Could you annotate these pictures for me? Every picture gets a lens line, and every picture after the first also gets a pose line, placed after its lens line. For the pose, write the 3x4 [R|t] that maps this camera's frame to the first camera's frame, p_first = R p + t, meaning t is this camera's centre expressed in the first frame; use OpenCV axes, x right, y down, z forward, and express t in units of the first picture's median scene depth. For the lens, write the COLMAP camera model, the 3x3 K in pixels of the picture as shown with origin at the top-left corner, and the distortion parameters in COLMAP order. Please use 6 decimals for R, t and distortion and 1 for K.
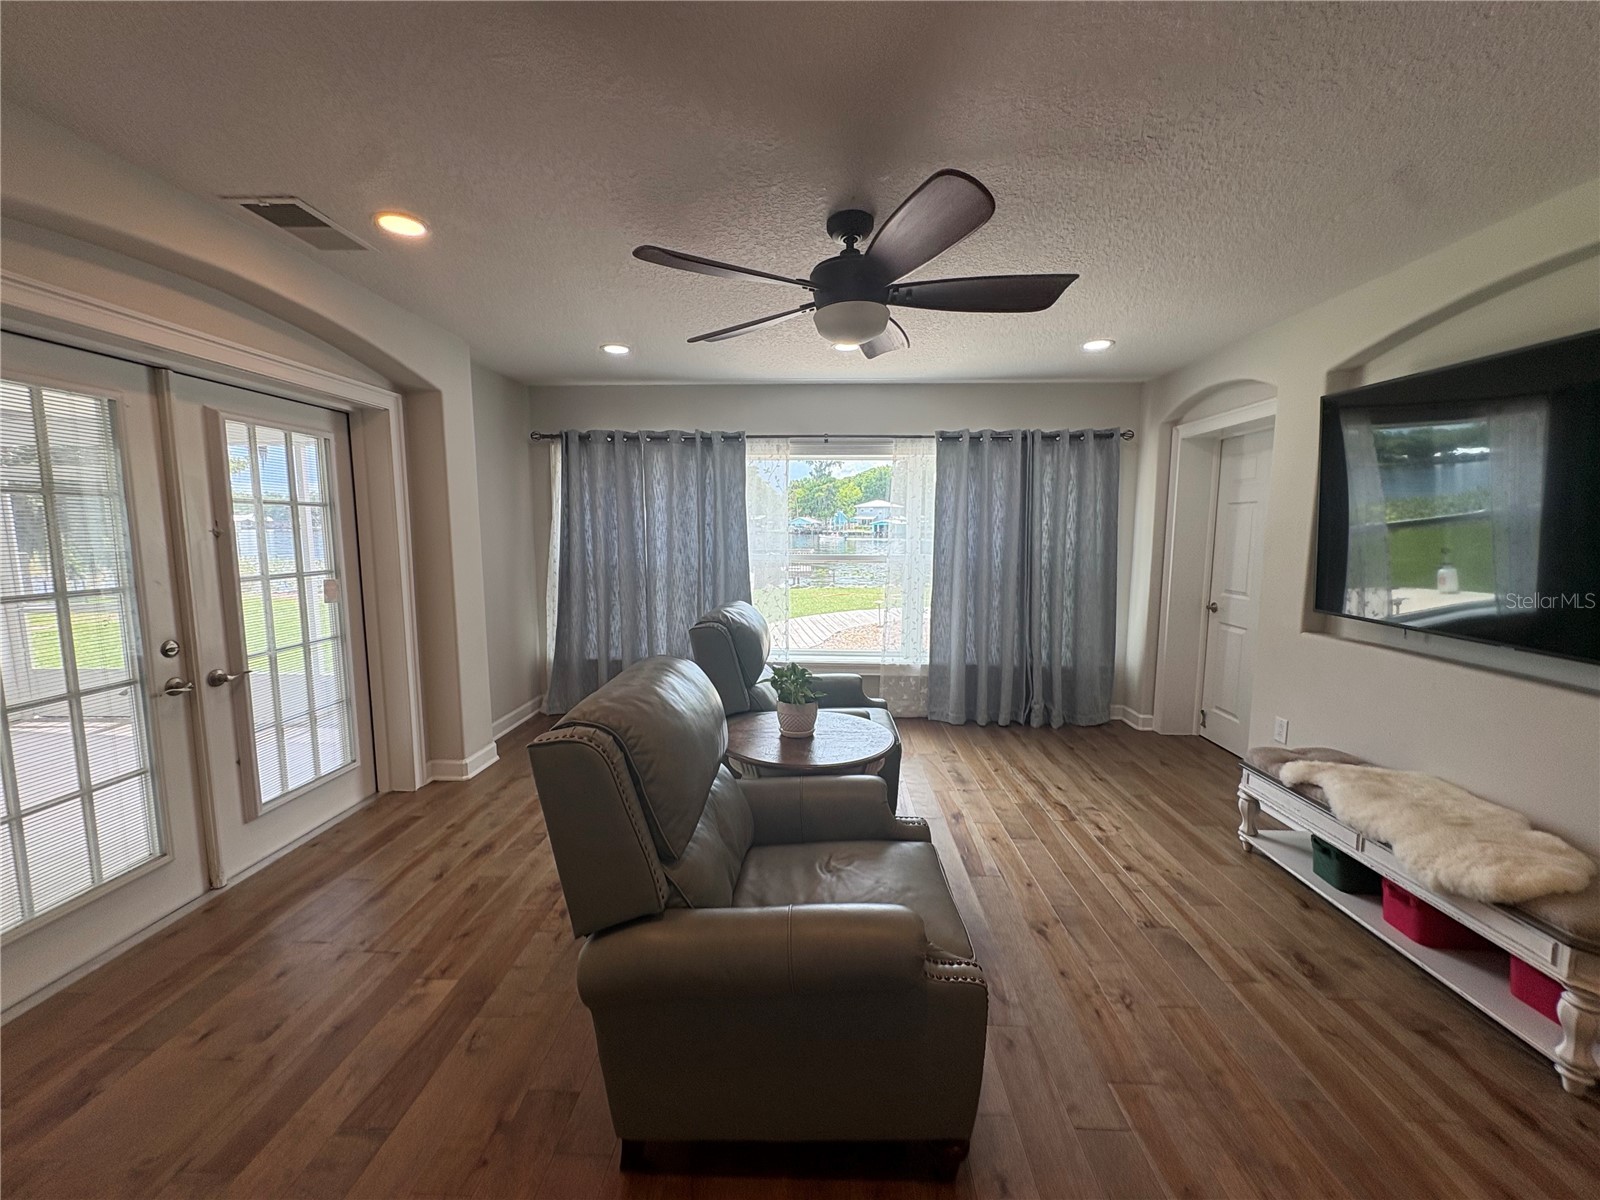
lens RADIAL K [[636.1, 0, 803.8], [0, 636.1, 601.0], [0, 0, 1]] dist [-0.000105, 0.000300]
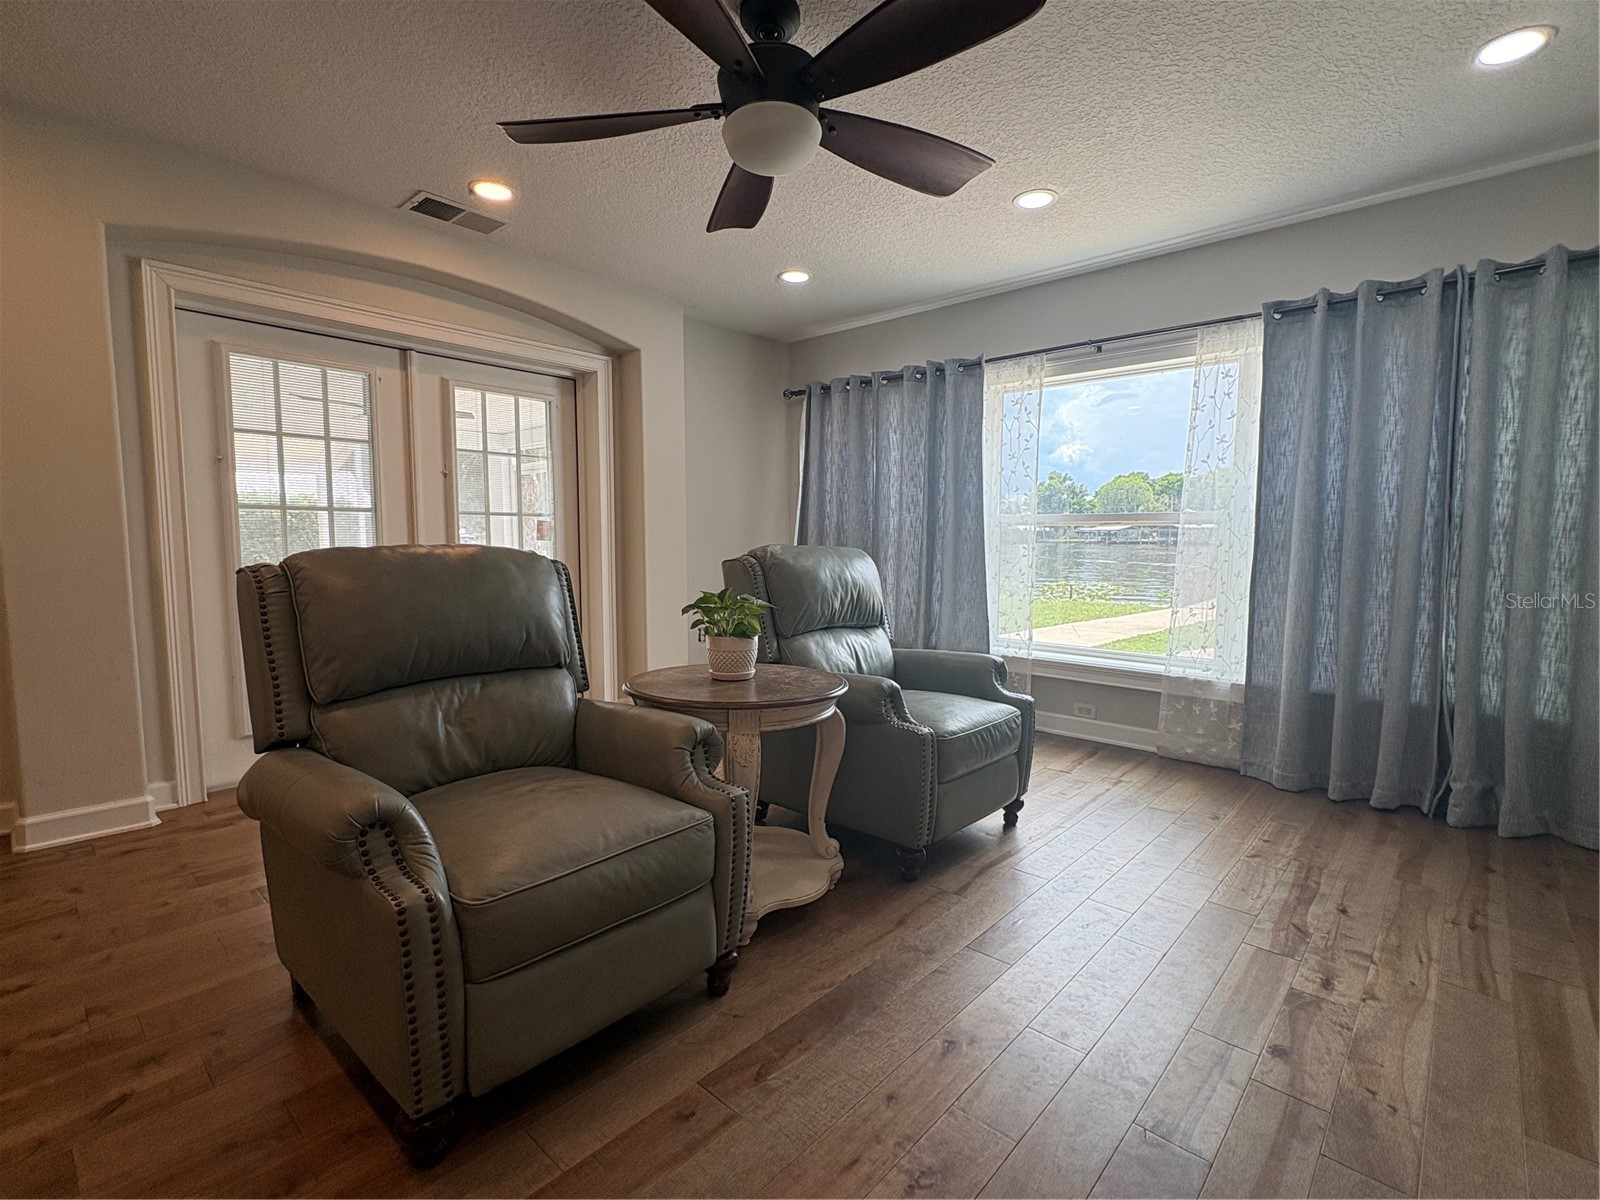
lens RADIAL K [[747.5, 0, 803.2], [0, 747.5, 600.6], [0, 0, 1]] dist [-0.000287, -0.000206]
pose [[0.764157, 0.053596, -0.642799, 0.344666], [-0.074778, 0.997184, -0.005751, 0.057655], [0.640681, 0.052462, 0.766013, 0.171516]]
